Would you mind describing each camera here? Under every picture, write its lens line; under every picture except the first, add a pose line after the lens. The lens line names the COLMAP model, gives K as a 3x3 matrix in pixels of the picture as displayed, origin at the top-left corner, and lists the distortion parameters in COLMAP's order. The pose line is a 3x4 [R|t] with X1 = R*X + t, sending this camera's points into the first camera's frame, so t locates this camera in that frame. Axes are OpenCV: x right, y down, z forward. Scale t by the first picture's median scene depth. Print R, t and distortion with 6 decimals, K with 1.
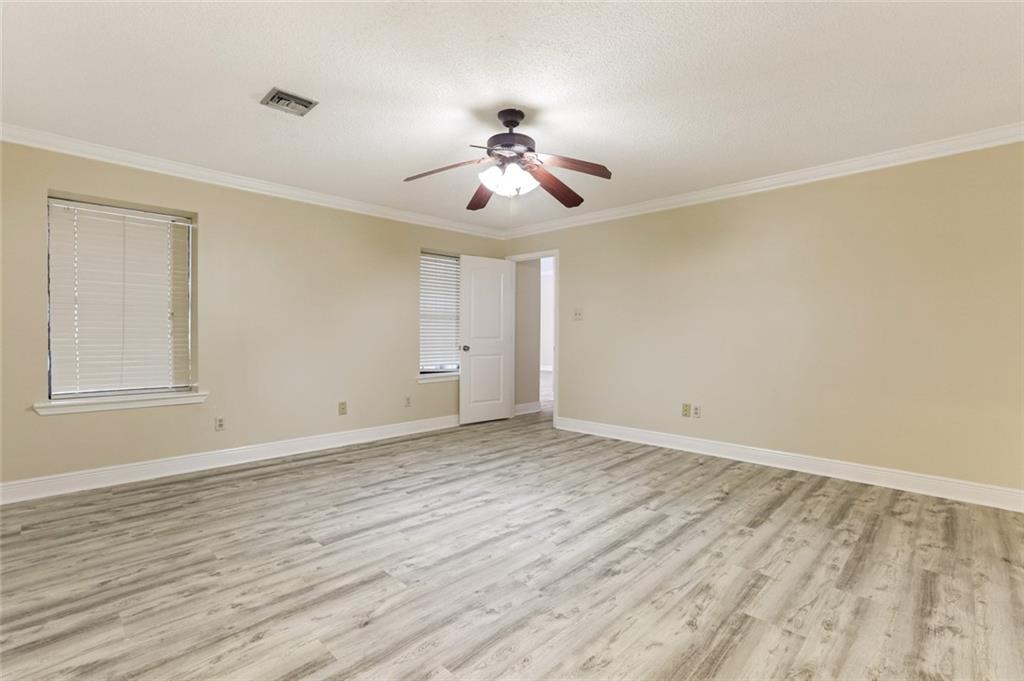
lens RADIAL K [[466.6, 0, 512.0], [0, 466.6, 340.5], [0, 0, 1]] dist [-0.004820, -0.000637]
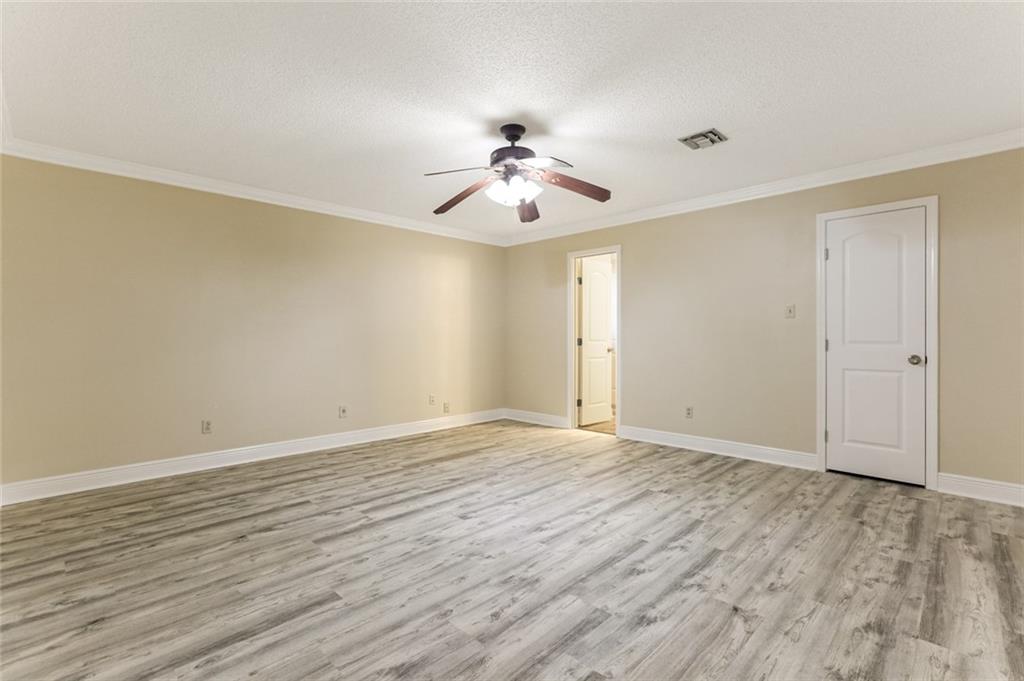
lens RADIAL K [[466.6, 0, 512.0], [0, 466.6, 340.5], [0, 0, 1]] dist [-0.004820, -0.000637]
pose [[-0.999970, -0.001254, 0.007626, -0.008202], [-0.001084, 0.999753, 0.022203, -0.029330], [-0.007652, 0.022194, -0.999724, 2.000904]]
